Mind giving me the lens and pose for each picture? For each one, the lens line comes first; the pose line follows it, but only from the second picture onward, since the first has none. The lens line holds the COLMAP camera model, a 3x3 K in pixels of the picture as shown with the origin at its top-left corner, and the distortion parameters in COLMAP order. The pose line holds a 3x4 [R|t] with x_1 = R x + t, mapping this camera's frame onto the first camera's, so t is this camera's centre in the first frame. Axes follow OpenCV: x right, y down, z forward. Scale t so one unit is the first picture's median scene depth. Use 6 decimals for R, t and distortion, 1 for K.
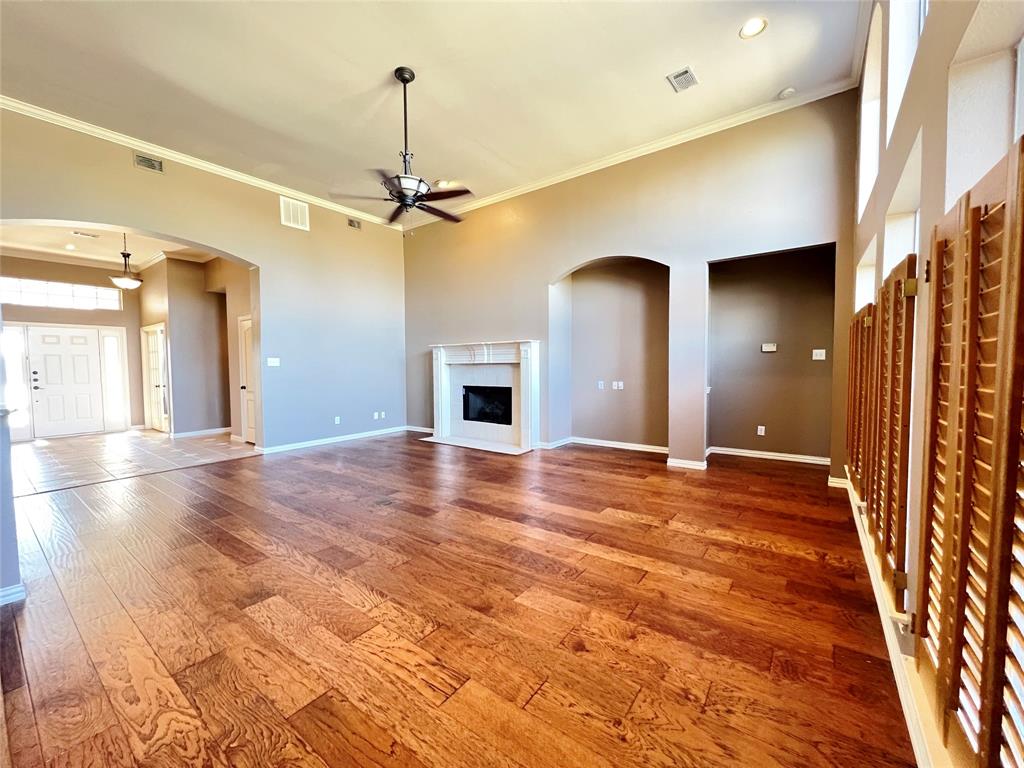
lens RADIAL K [[407.7, 0, 514.6], [0, 407.7, 385.5], [0, 0, 1]] dist [0.000185, 0.001009]
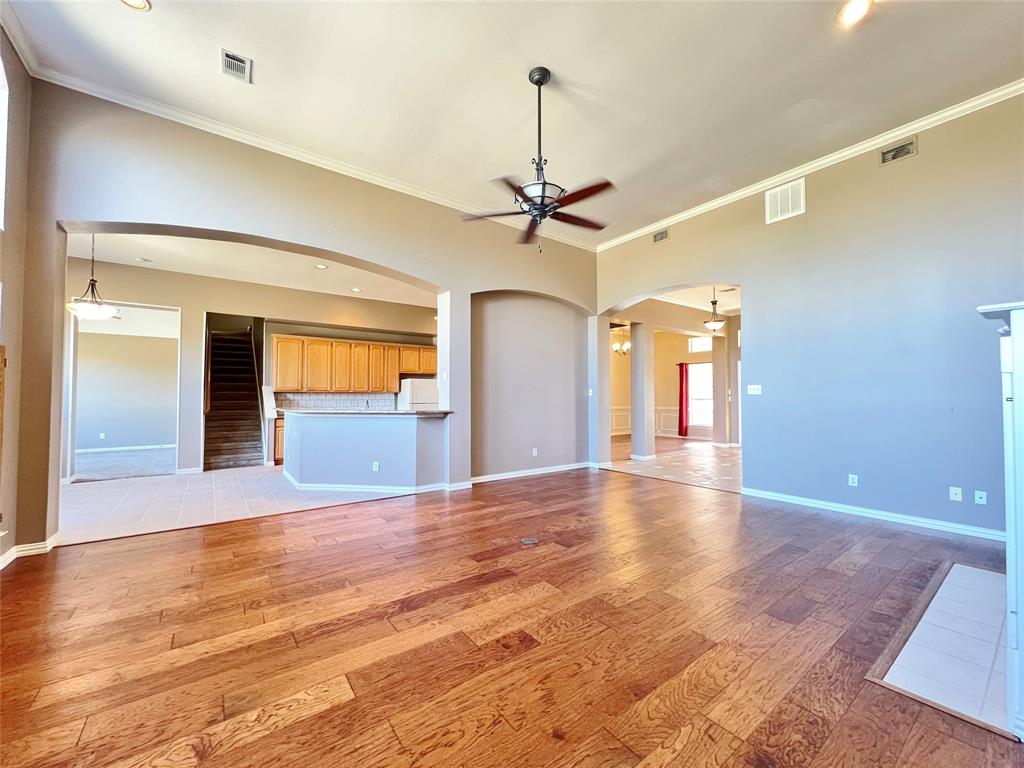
lens RADIAL K [[407.7, 0, 511.7], [0, 407.7, 384.9], [0, 0, 1]] dist [0.000185, 0.001009]
pose [[-0.294622, -0.014178, -0.955509, 0.455634], [-0.042641, 0.999089, -0.001676, -0.054096], [0.954662, 0.040250, -0.294959, 0.929779]]
